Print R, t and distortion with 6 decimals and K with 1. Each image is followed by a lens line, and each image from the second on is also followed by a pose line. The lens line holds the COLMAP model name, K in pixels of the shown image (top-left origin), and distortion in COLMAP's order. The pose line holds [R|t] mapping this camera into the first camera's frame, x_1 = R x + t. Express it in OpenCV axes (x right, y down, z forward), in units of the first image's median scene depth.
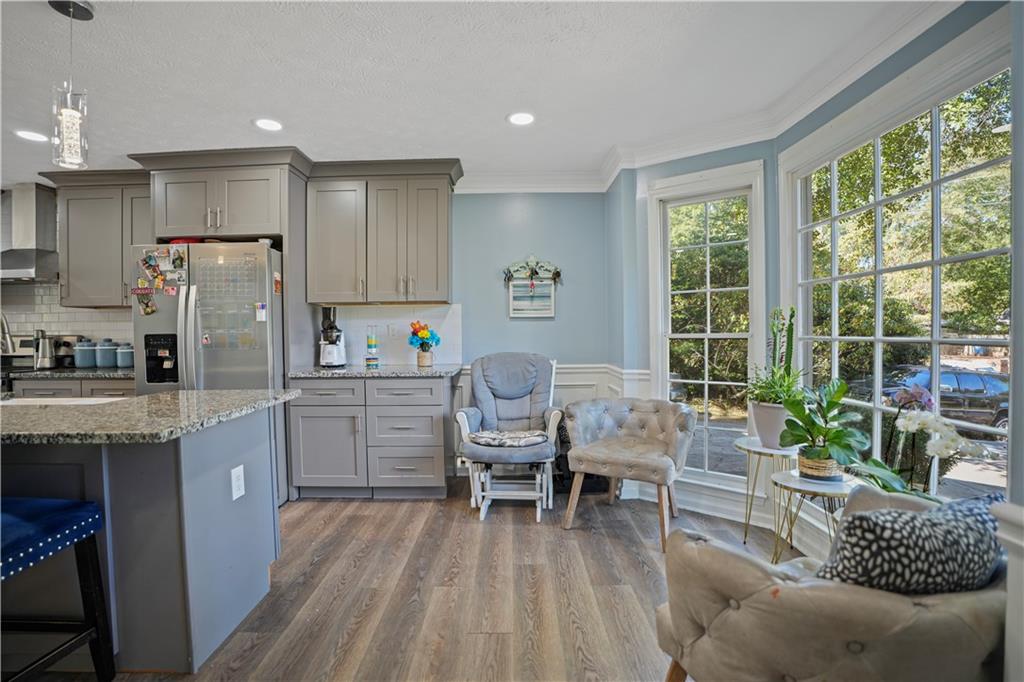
lens RADIAL K [[481.1, 0, 510.5], [0, 481.1, 316.2], [0, 0, 1]] dist [-0.067151, 0.017113]
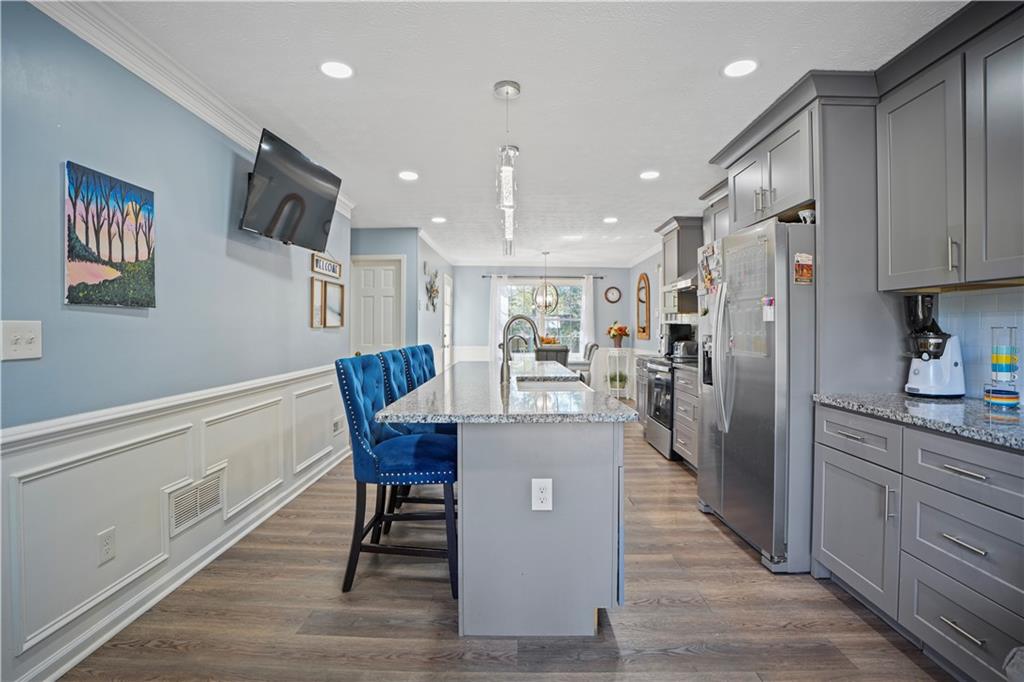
lens RADIAL K [[489.4, 0, 515.9], [0, 489.4, 316.6], [0, 0, 1]] dist [-0.075301, 0.025458]
pose [[-0.000010, -0.010157, -0.999948, 0.241905], [0.023441, 0.999674, -0.010154, 0.001055], [0.999725, -0.023439, 0.000228, 0.569748]]
